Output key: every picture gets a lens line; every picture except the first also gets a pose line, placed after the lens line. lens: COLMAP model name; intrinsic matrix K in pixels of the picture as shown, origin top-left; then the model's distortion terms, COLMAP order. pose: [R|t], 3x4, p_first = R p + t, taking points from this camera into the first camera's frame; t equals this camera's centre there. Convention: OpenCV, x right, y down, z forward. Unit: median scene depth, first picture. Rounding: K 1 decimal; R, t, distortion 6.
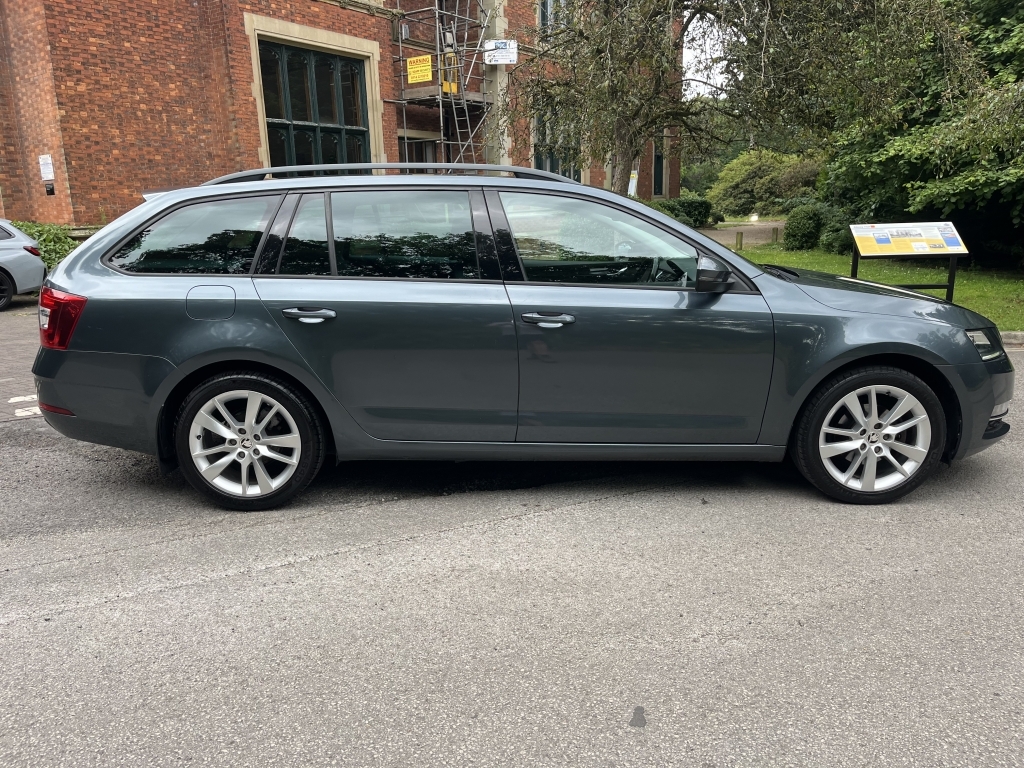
lens RADIAL K [[757.1, 0, 512.0], [0, 757.1, 384.0], [0, 0, 1]] dist [0.048056, -0.094288]
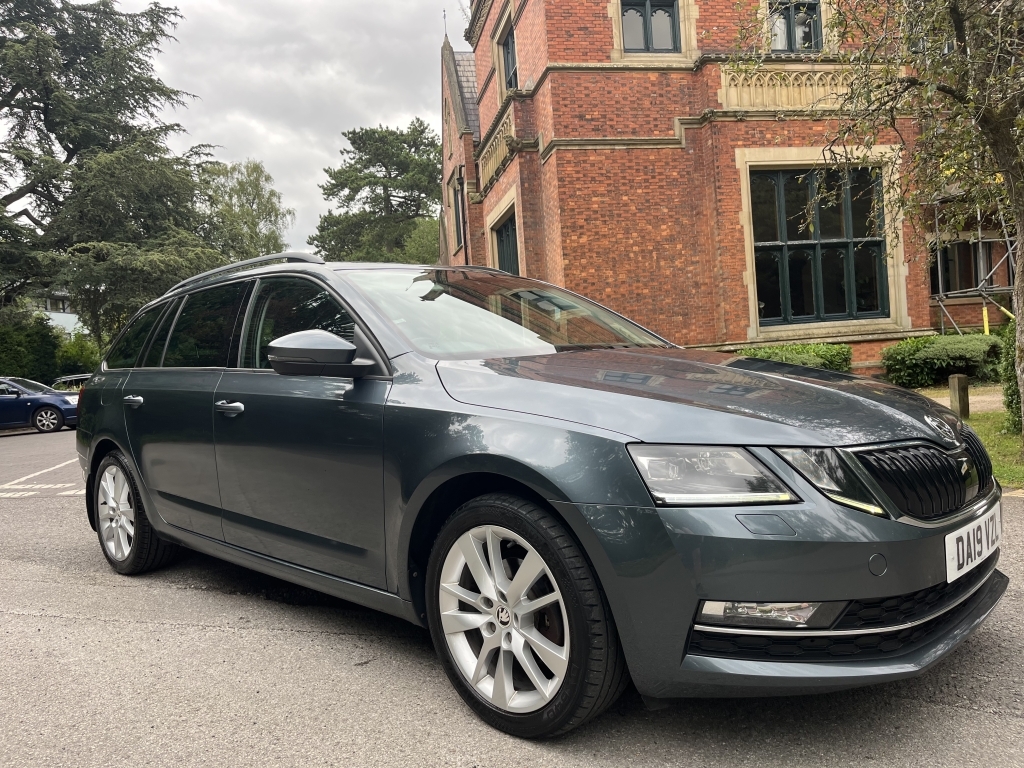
lens RADIAL K [[757.1, 0, 512.0], [0, 757.1, 384.0], [0, 0, 1]] dist [0.048056, -0.094288]
pose [[0.722510, -0.013375, -0.691231, 0.158037], [-0.100369, 0.987192, -0.124012, -0.005991], [0.684036, 0.158978, 0.711913, 0.097630]]
